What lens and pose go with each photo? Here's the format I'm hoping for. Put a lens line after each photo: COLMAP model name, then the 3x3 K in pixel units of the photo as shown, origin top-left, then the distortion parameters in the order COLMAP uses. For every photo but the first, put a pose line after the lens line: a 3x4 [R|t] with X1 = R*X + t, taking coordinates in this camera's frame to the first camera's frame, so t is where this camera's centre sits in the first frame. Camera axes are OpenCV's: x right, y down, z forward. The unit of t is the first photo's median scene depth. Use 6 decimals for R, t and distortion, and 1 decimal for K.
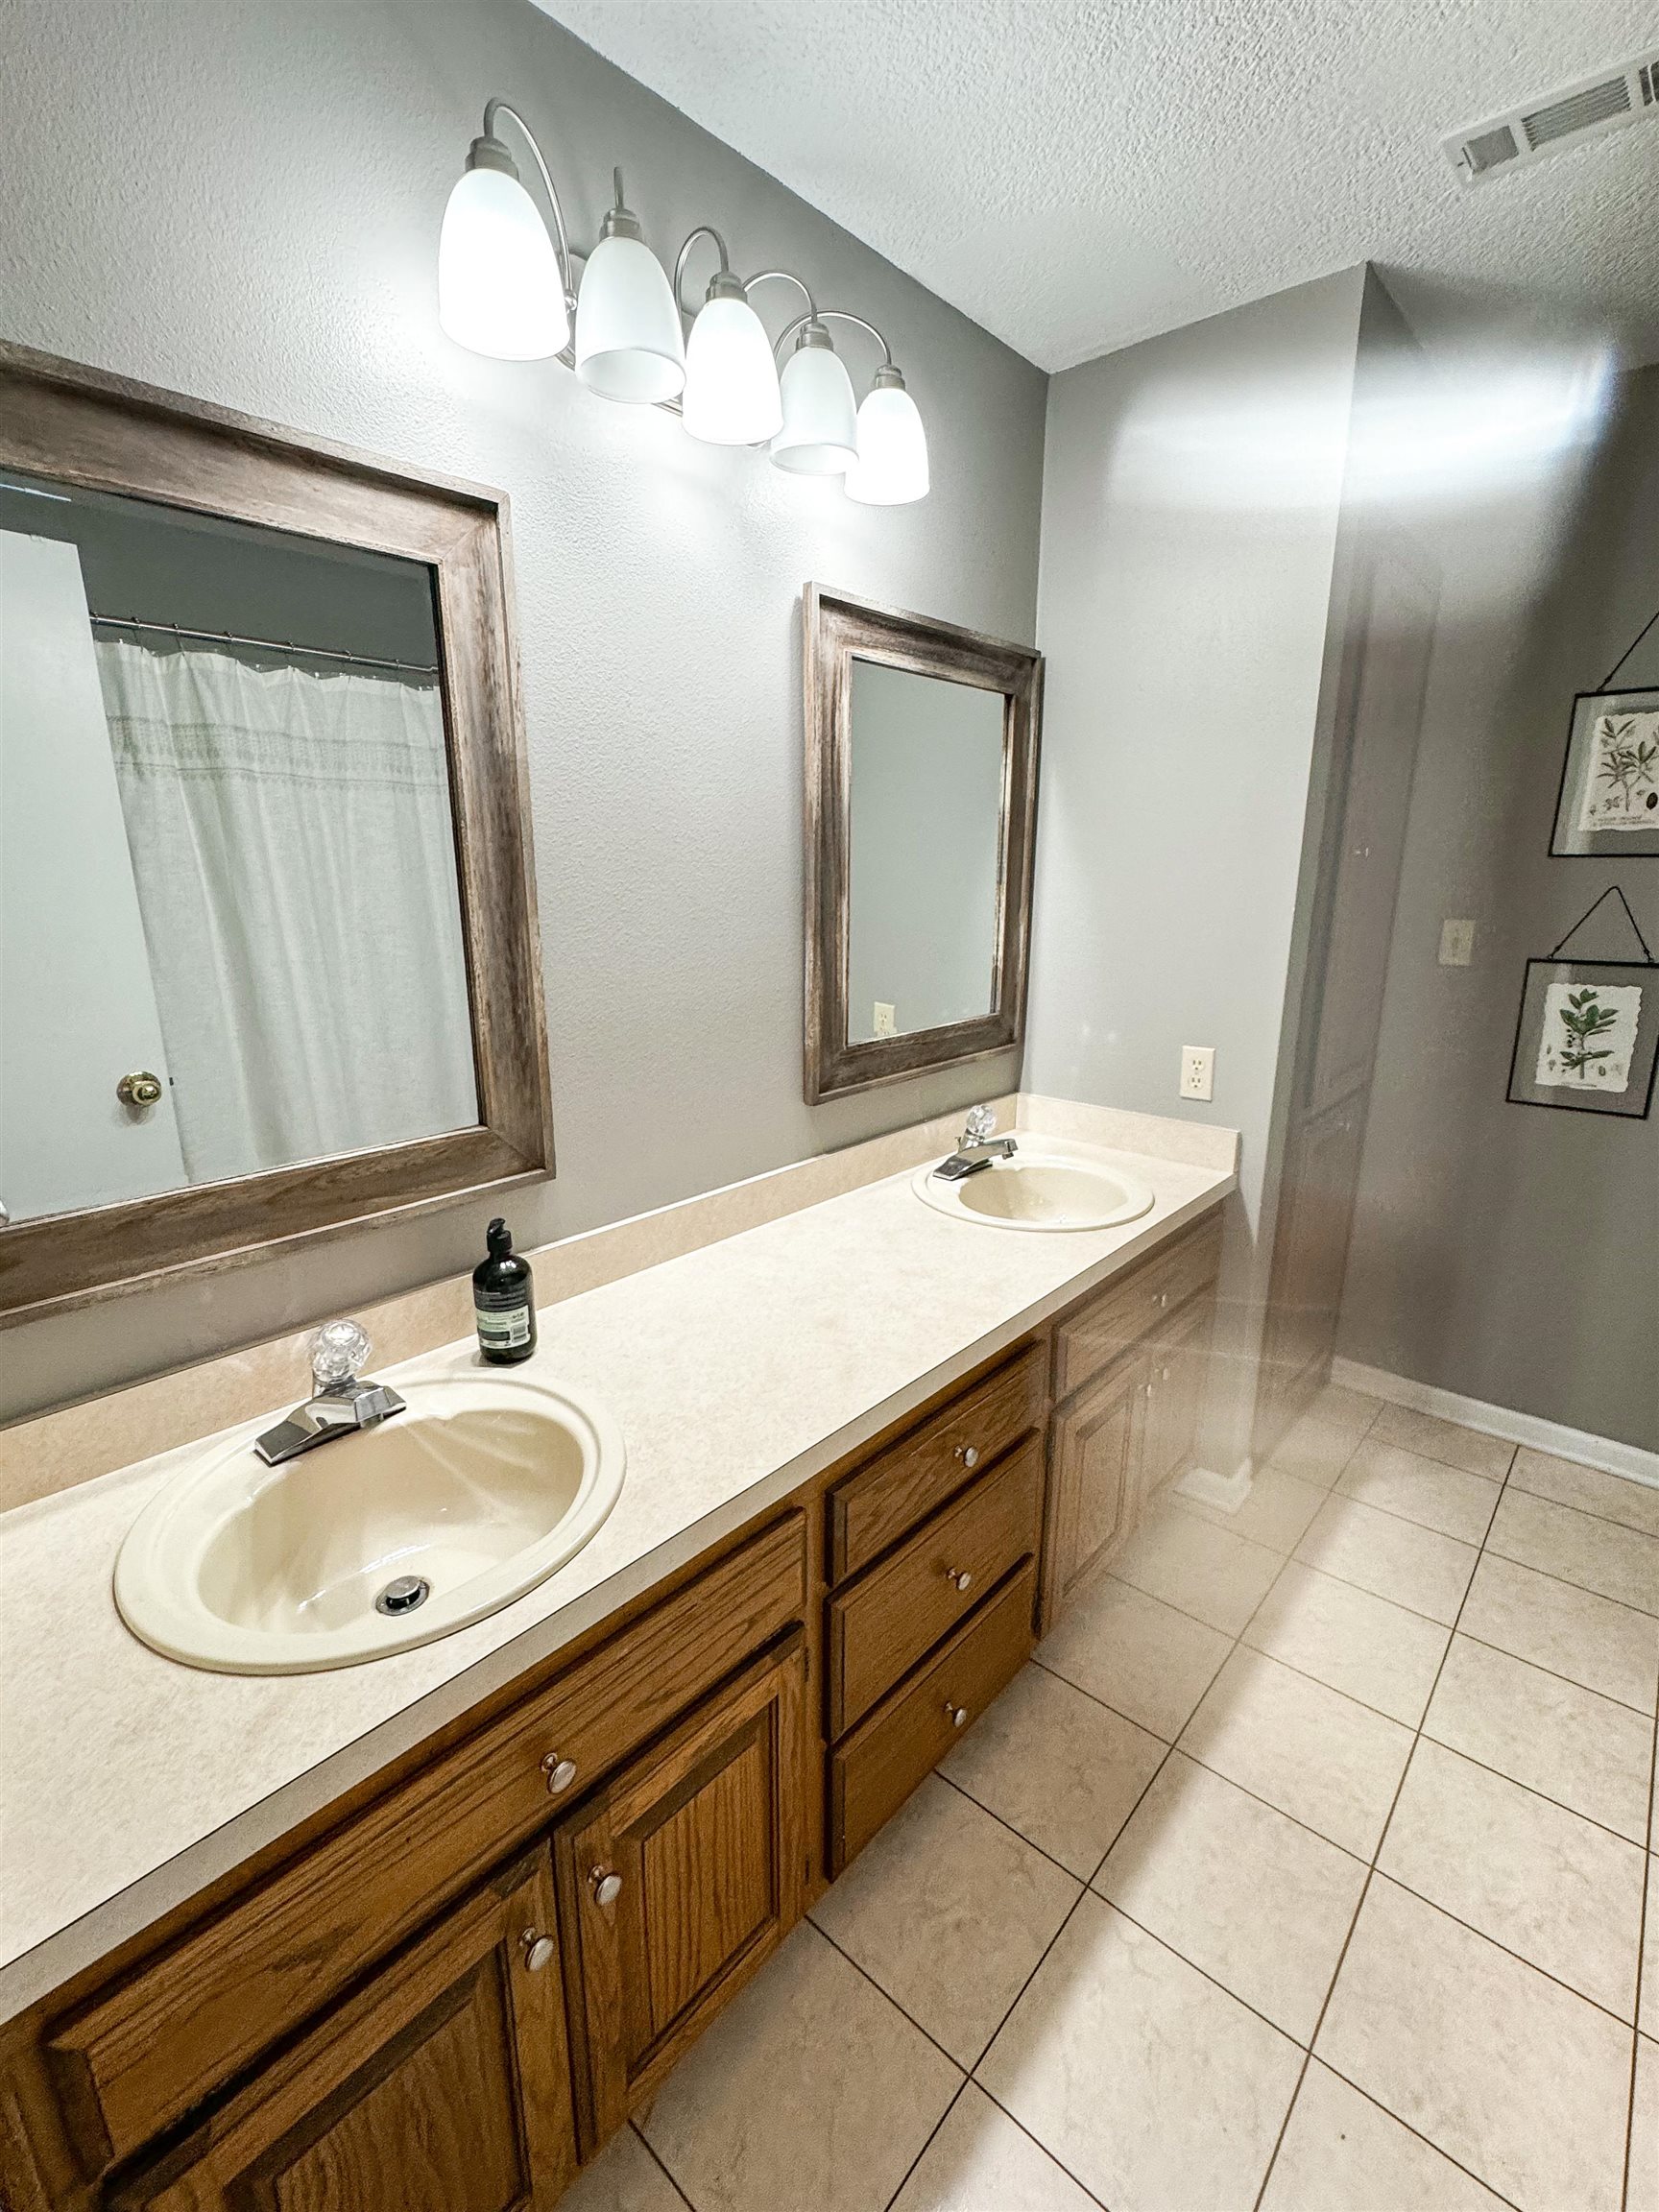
lens RADIAL K [[954.3, 0, 837.5], [0, 954.3, 1099.4], [0, 0, 1]] dist [-0.001437, 0.000389]
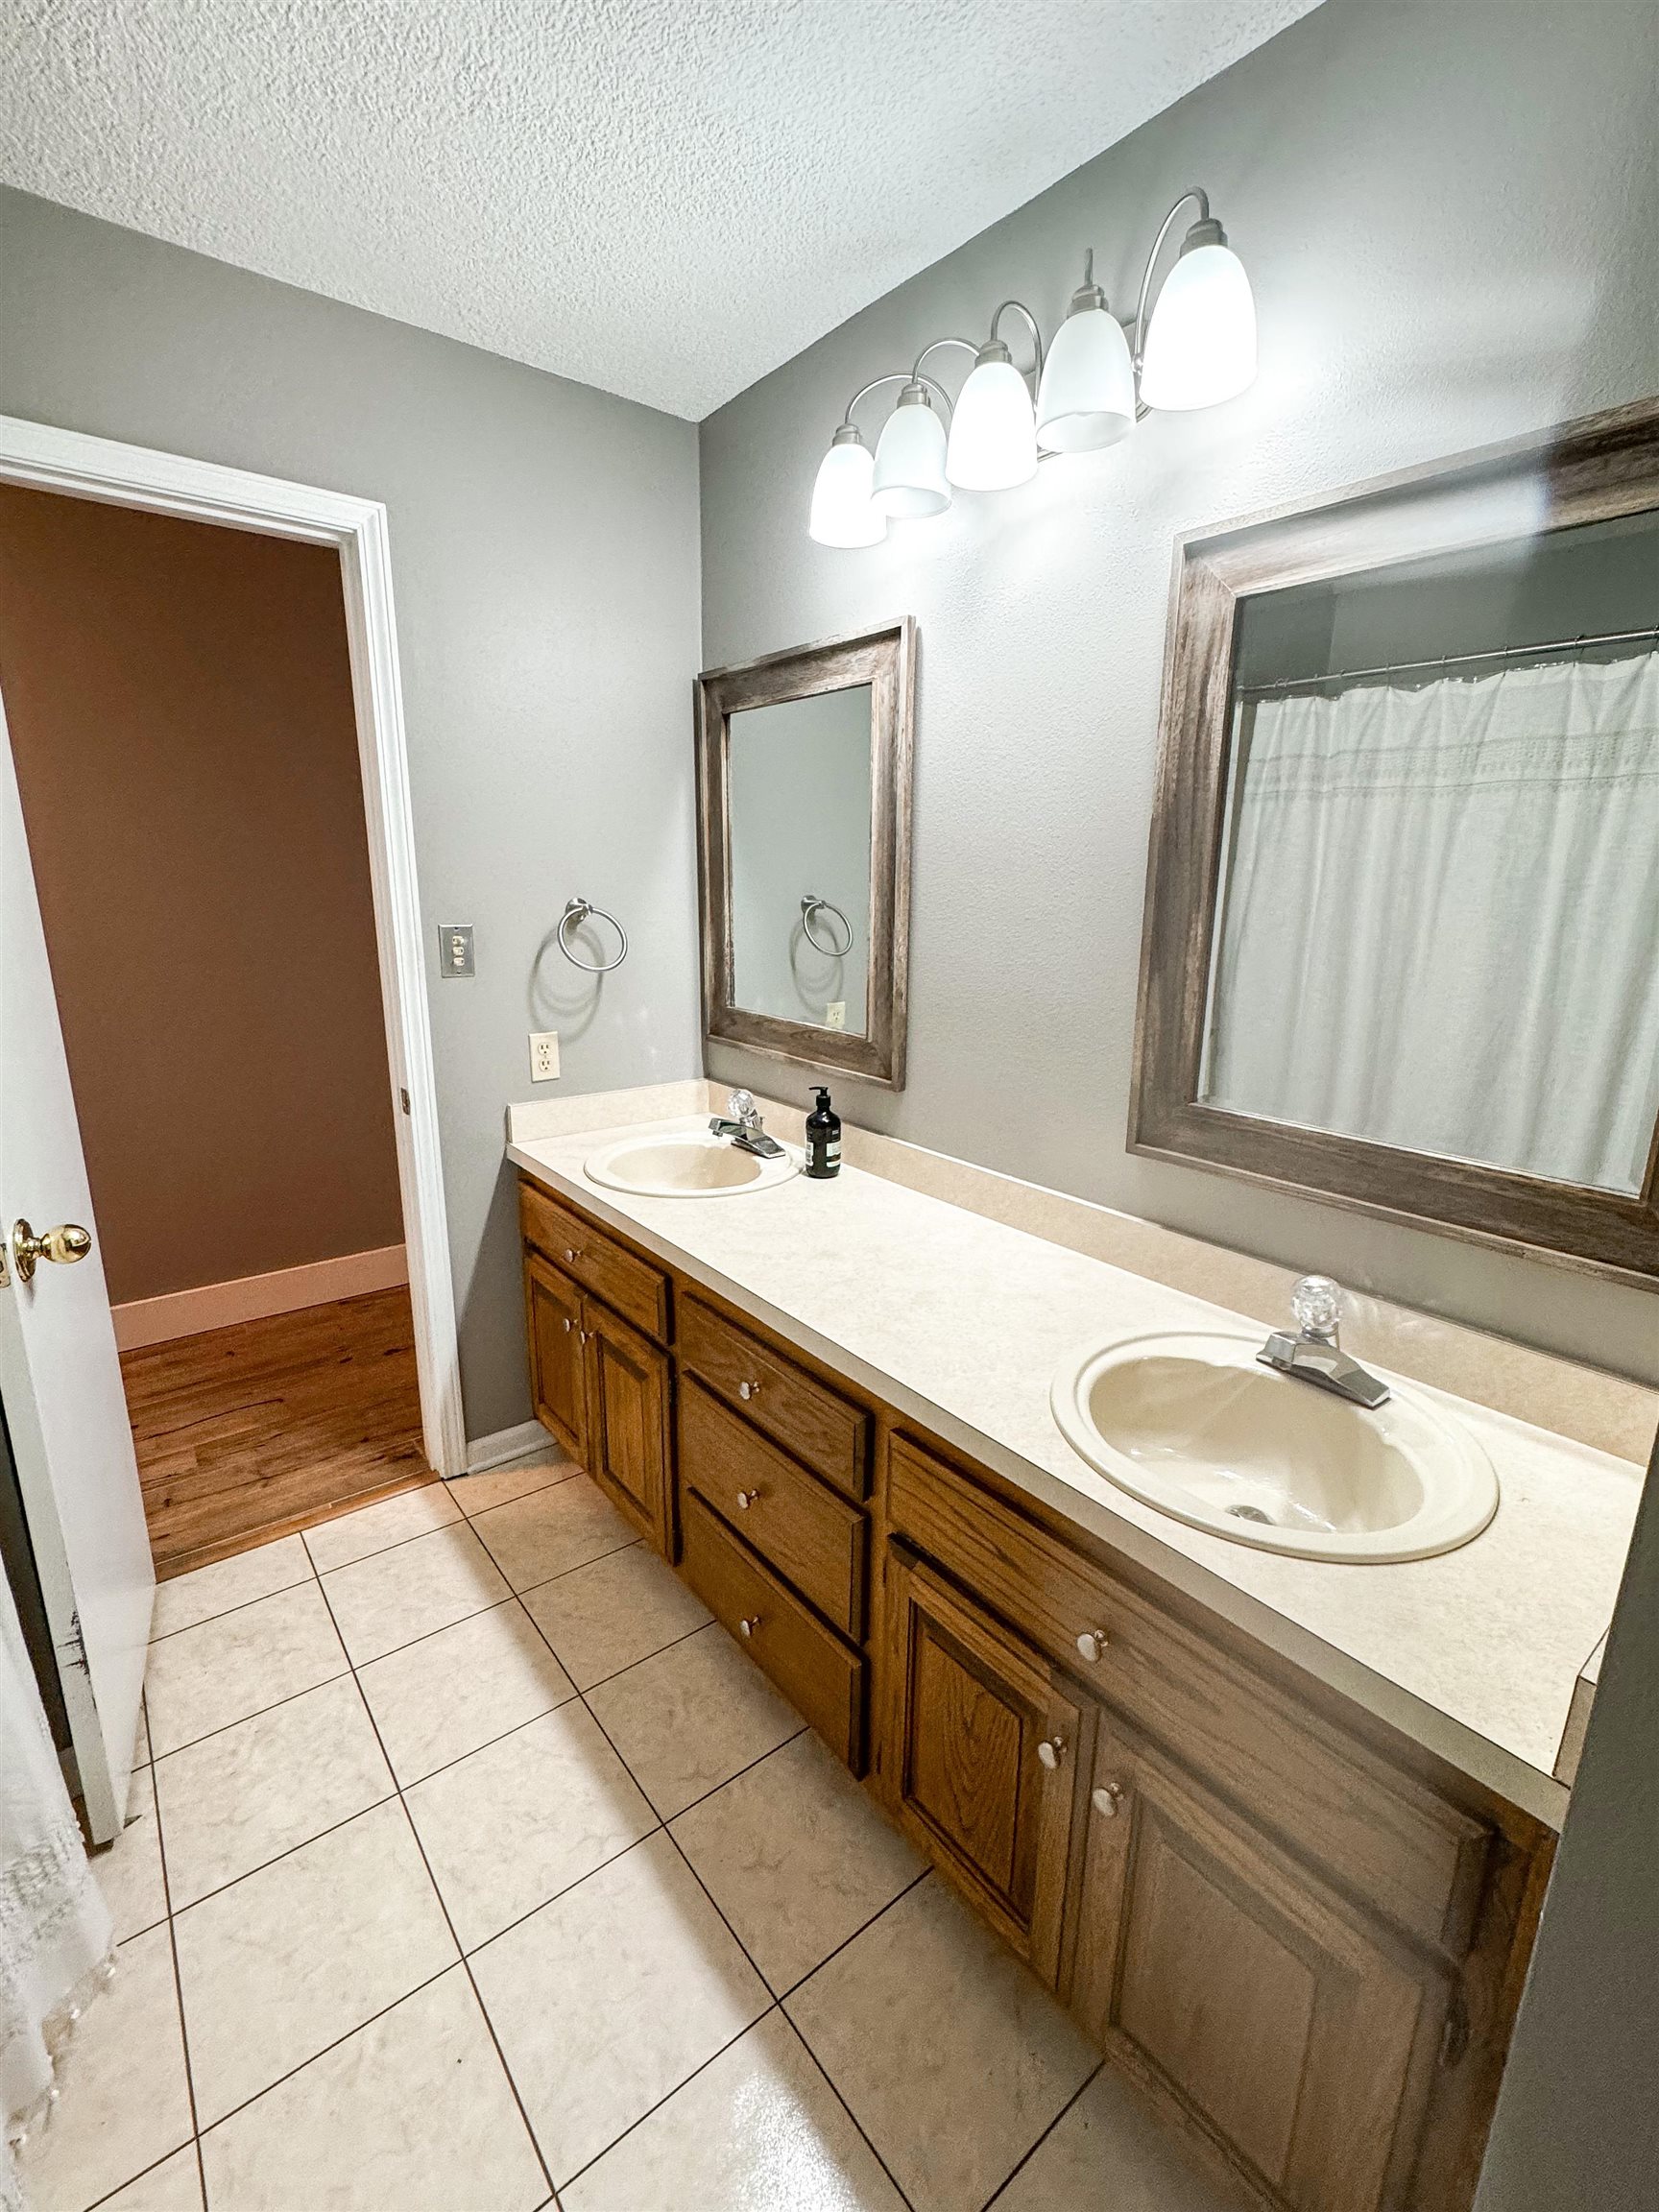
lens RADIAL K [[954.3, 0, 823.9], [0, 954.3, 1092.9], [0, 0, 1]] dist [-0.001437, 0.000389]
pose [[-0.167478, 0.225483, -0.959744, 0.759226], [-0.248801, 0.932317, 0.262456, -0.182741], [0.953965, 0.282741, -0.100042, 0.745498]]
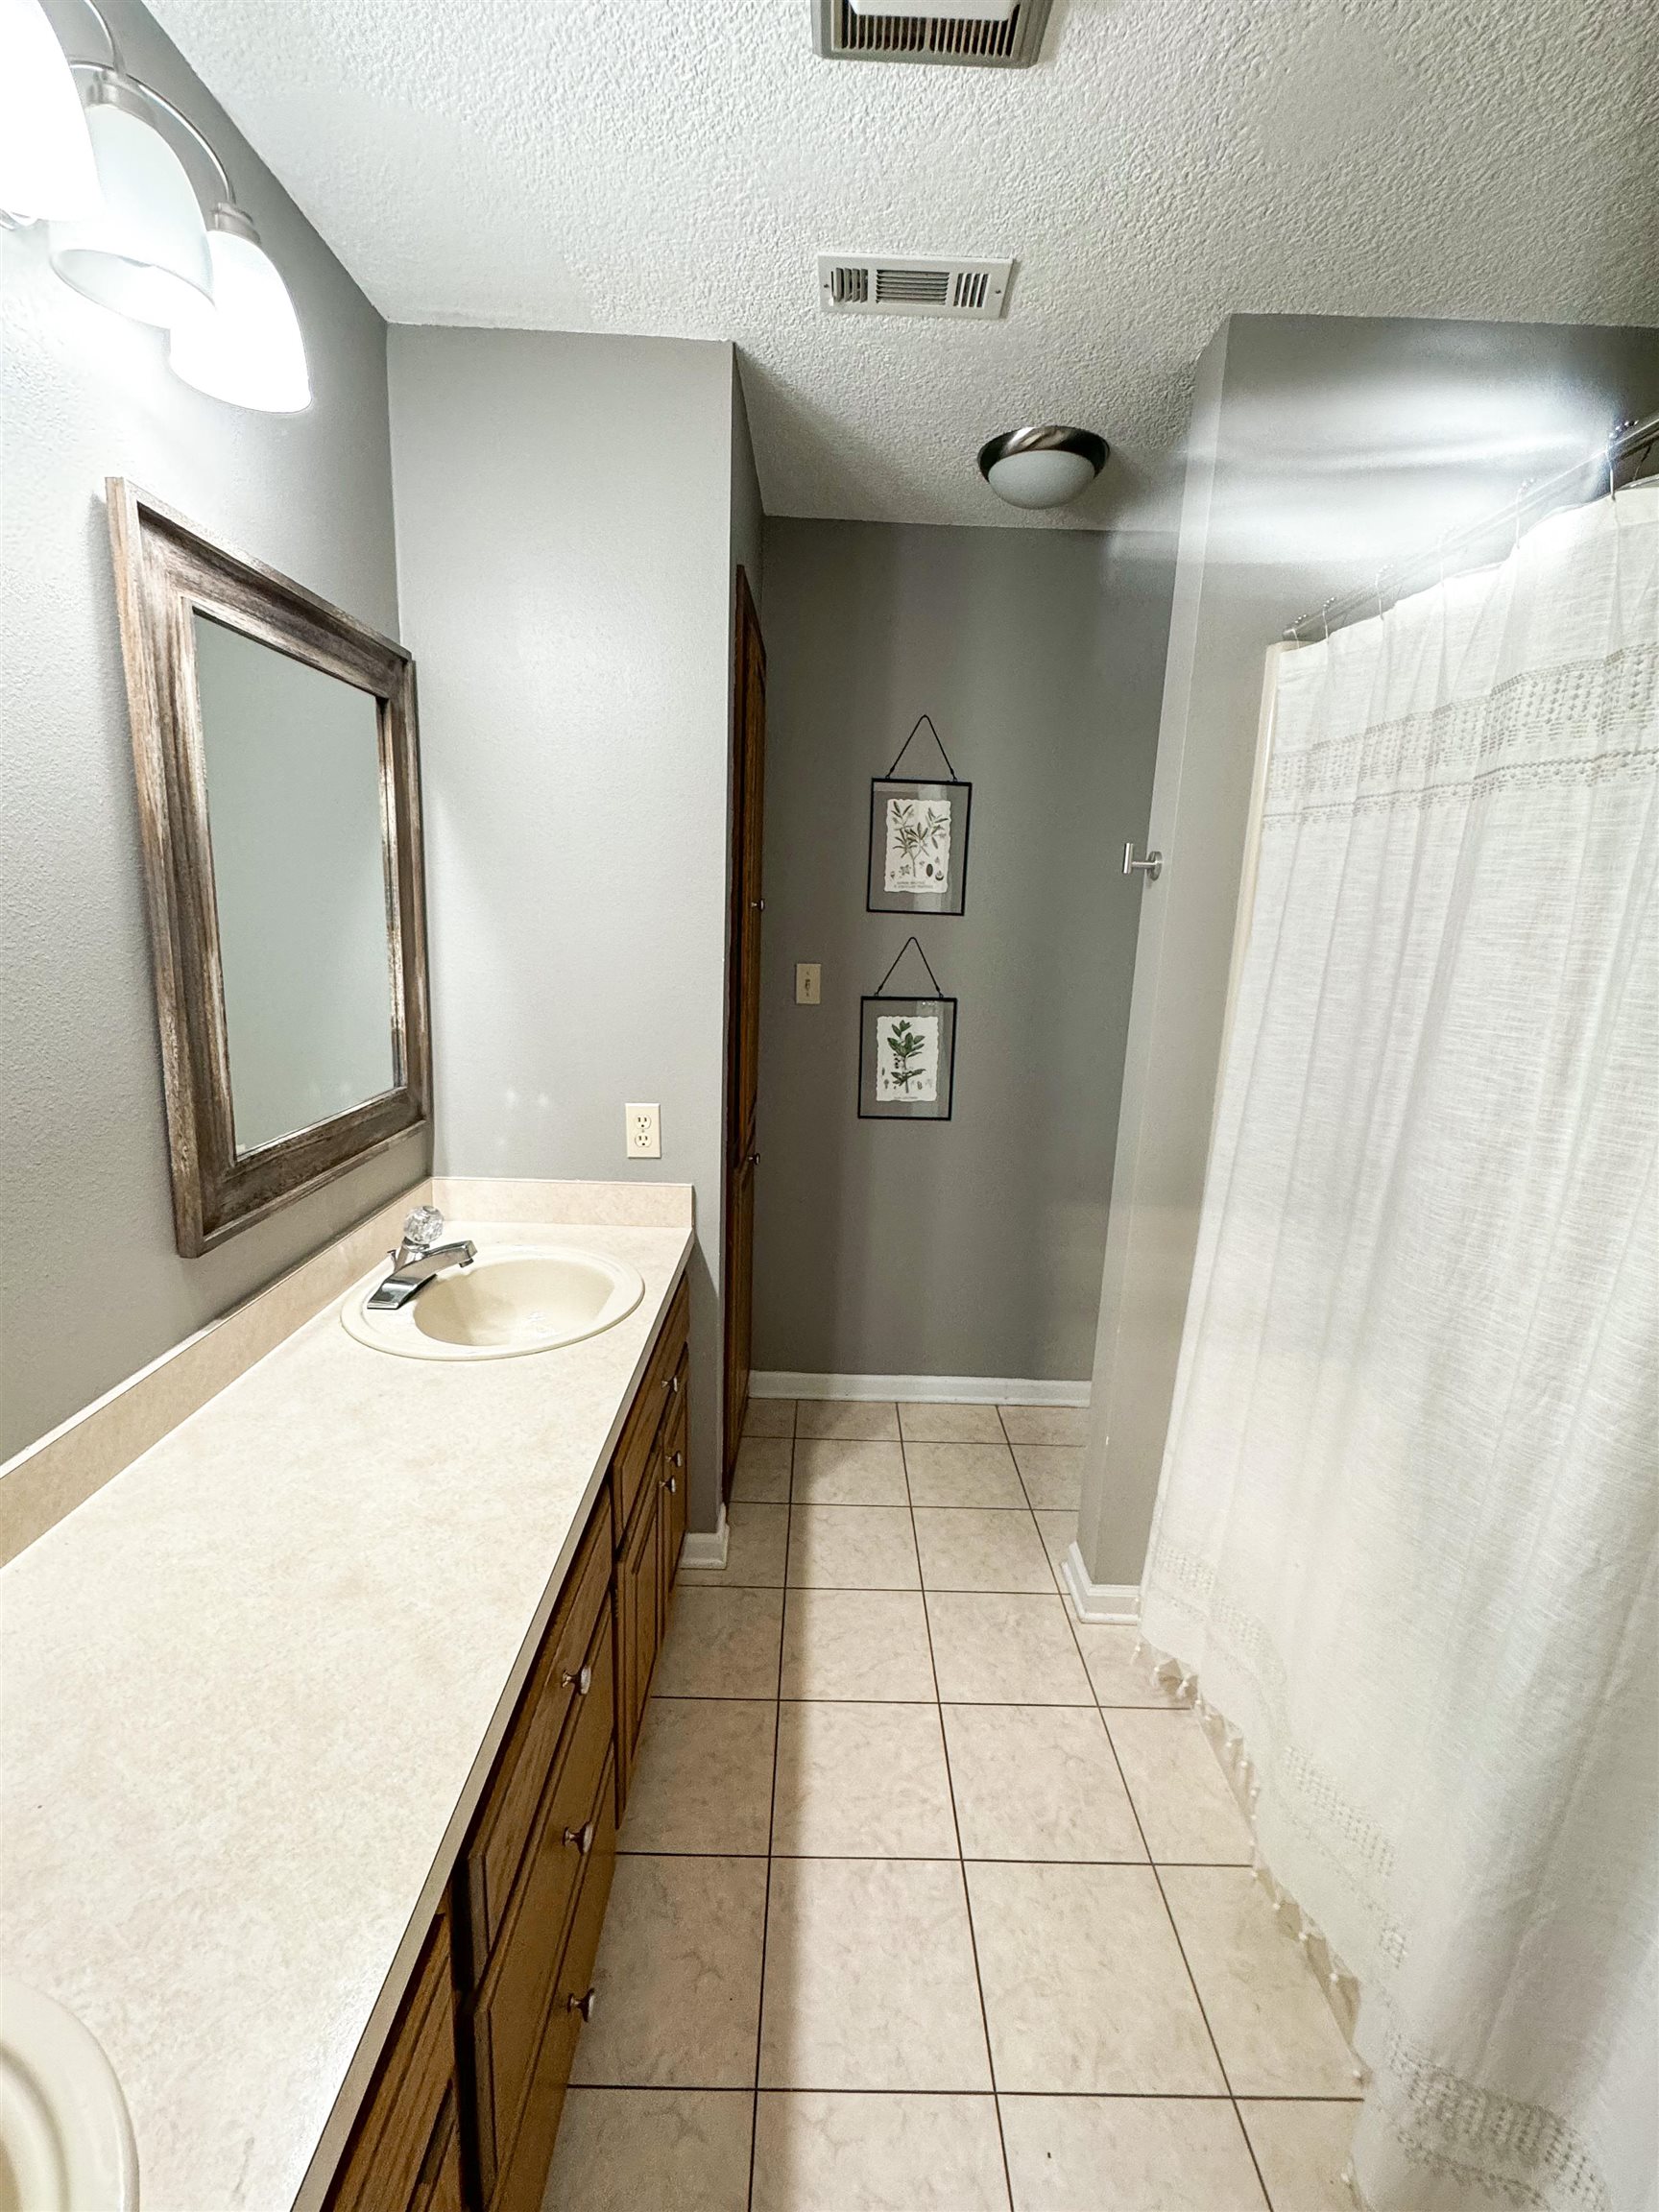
lens RADIAL K [[954.3, 0, 828.8], [0, 954.3, 1101.1], [0, 0, 1]] dist [-0.001437, 0.000389]
pose [[0.741537, -0.107712, 0.662209, -0.118582], [0.126760, 0.991744, 0.019369, -0.054681], [-0.658829, 0.069579, 0.749069, 0.173940]]
